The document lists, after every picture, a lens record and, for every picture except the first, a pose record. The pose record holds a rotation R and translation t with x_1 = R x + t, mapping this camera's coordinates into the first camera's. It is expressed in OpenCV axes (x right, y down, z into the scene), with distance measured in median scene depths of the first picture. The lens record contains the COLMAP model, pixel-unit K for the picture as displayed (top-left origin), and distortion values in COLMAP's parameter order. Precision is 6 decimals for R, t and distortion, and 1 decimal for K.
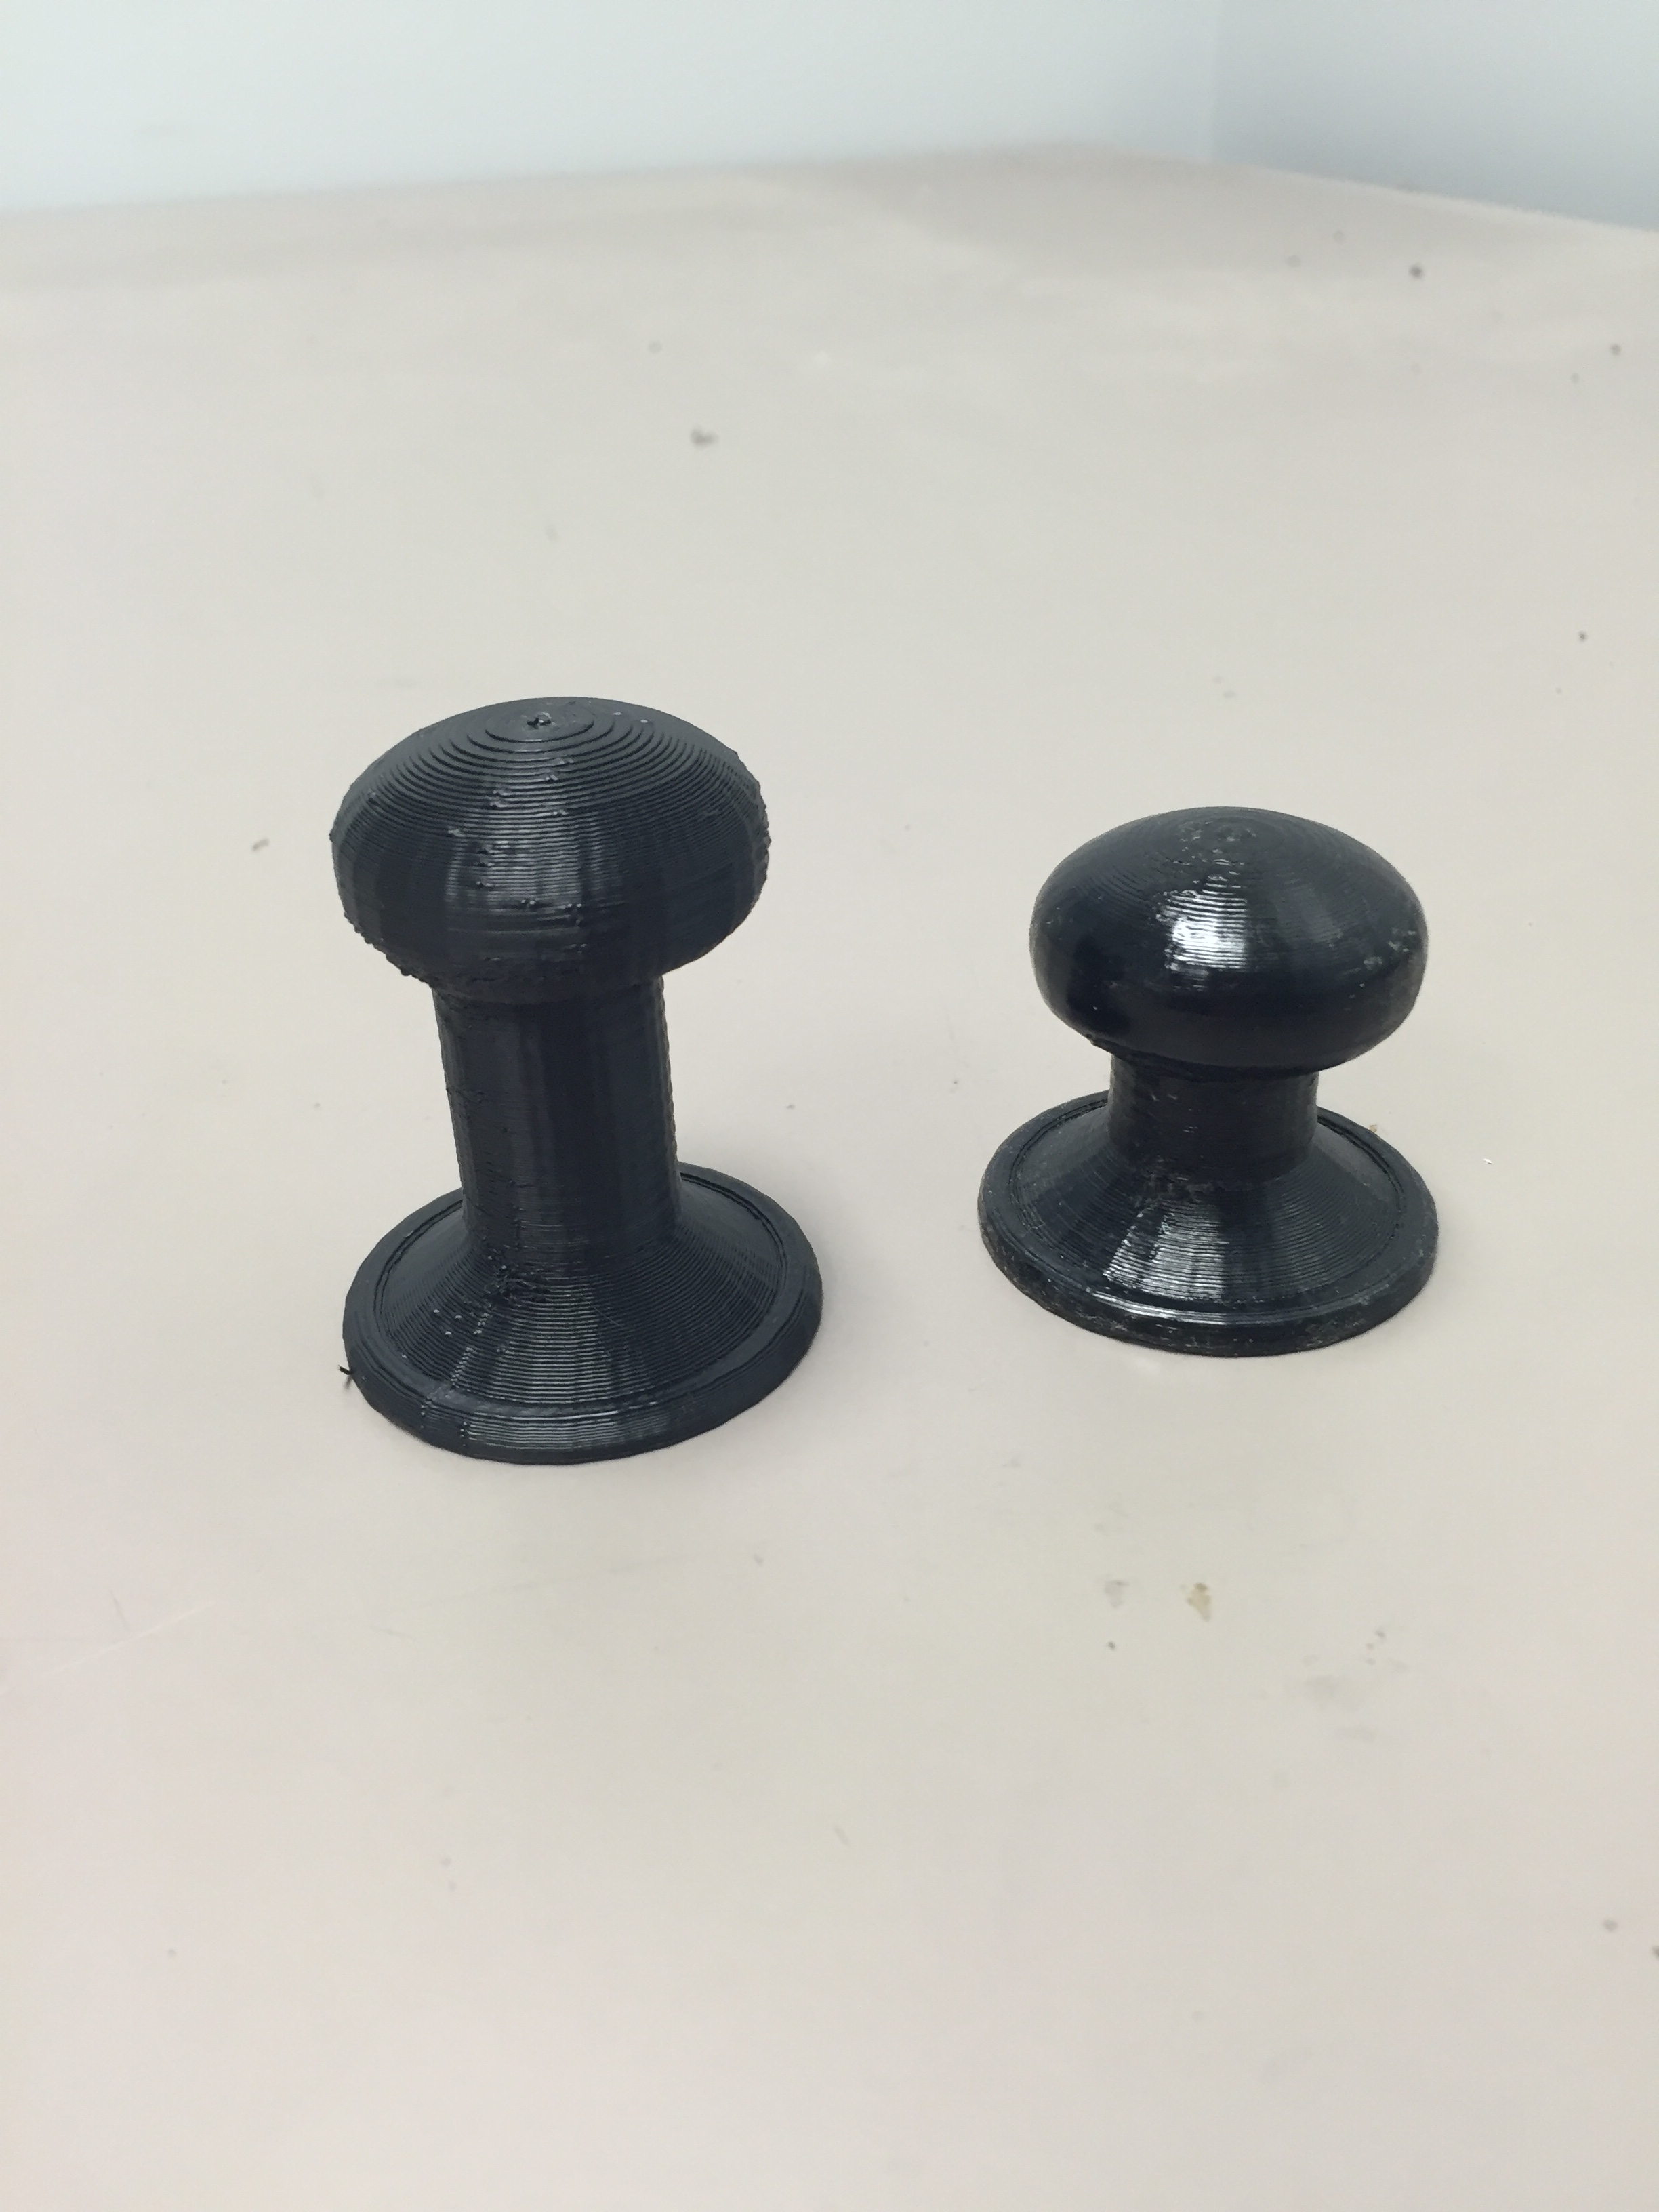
lens RADIAL K [[1870.6, 0, 826.1], [0, 1870.6, 1104.0], [0, 0, 1]] dist [0.025896, 0.009841]
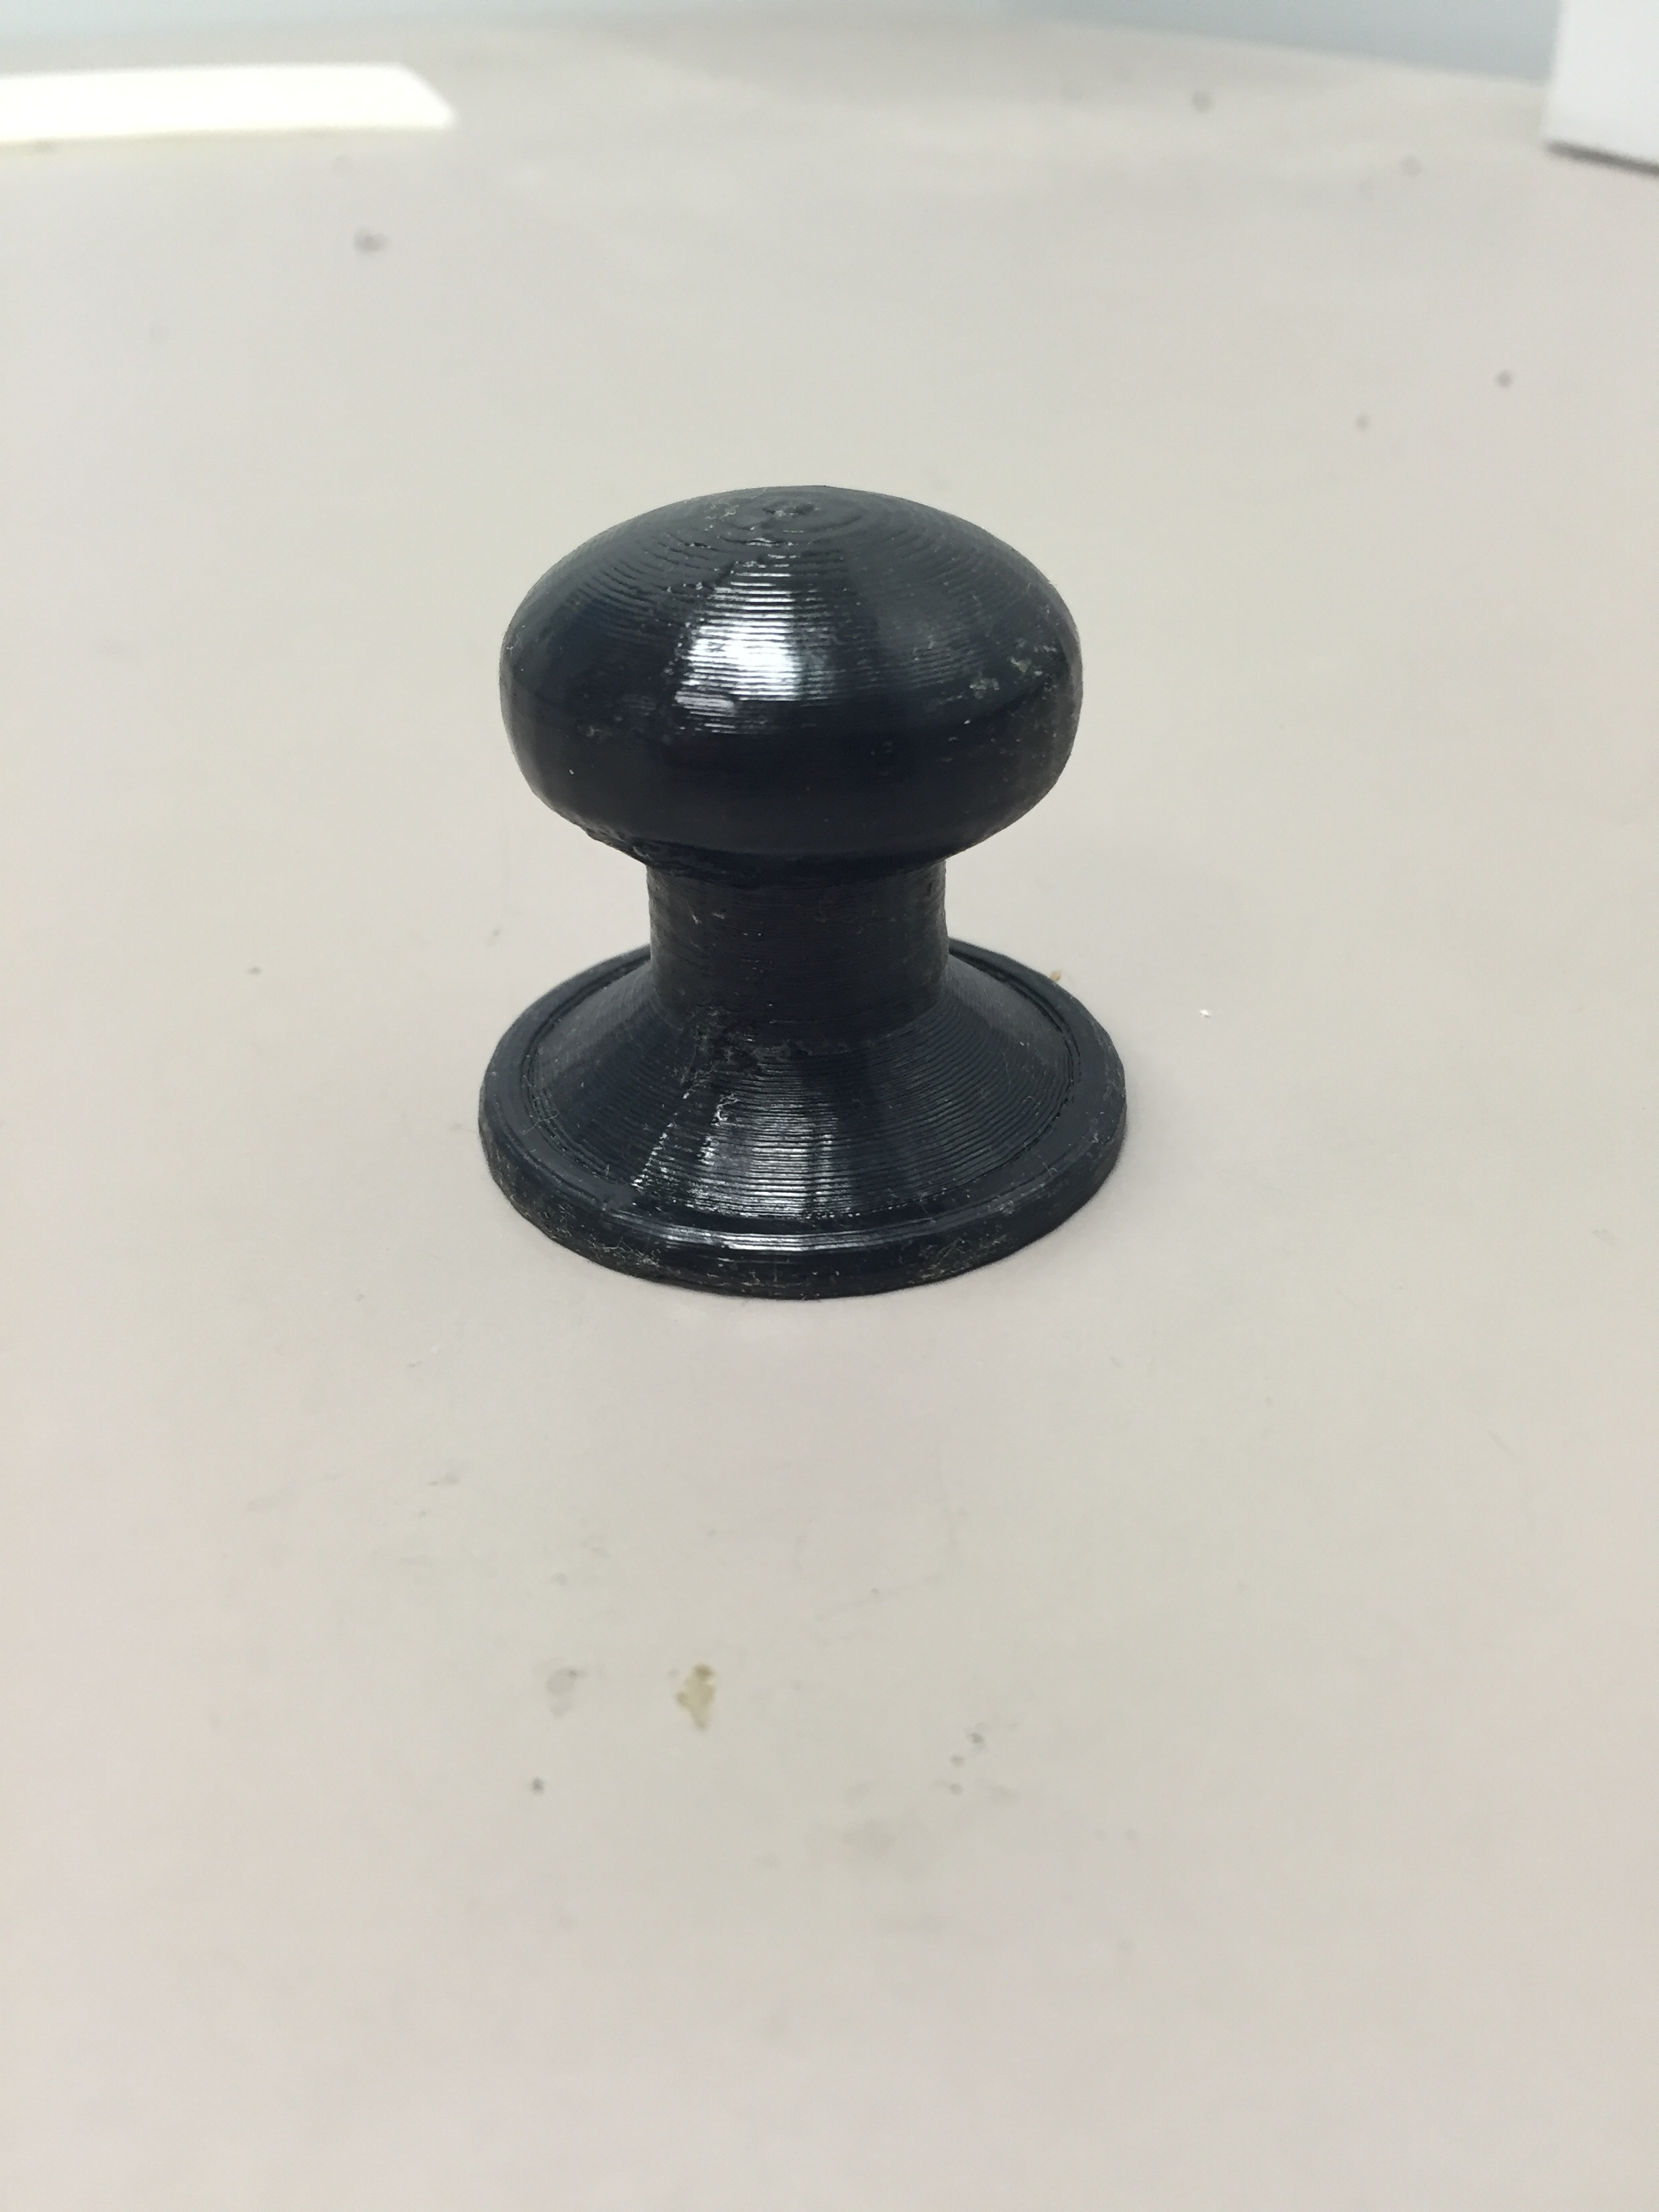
lens RADIAL K [[1870.6, 0, 833.2], [0, 1870.6, 1108.6], [0, 0, 1]] dist [0.025896, 0.009841]
pose [[0.996322, -0.031520, 0.079676, 0.171615], [0.029027, 0.999058, 0.032254, 0.045180], [-0.080618, -0.029823, 0.996299, 0.330363]]
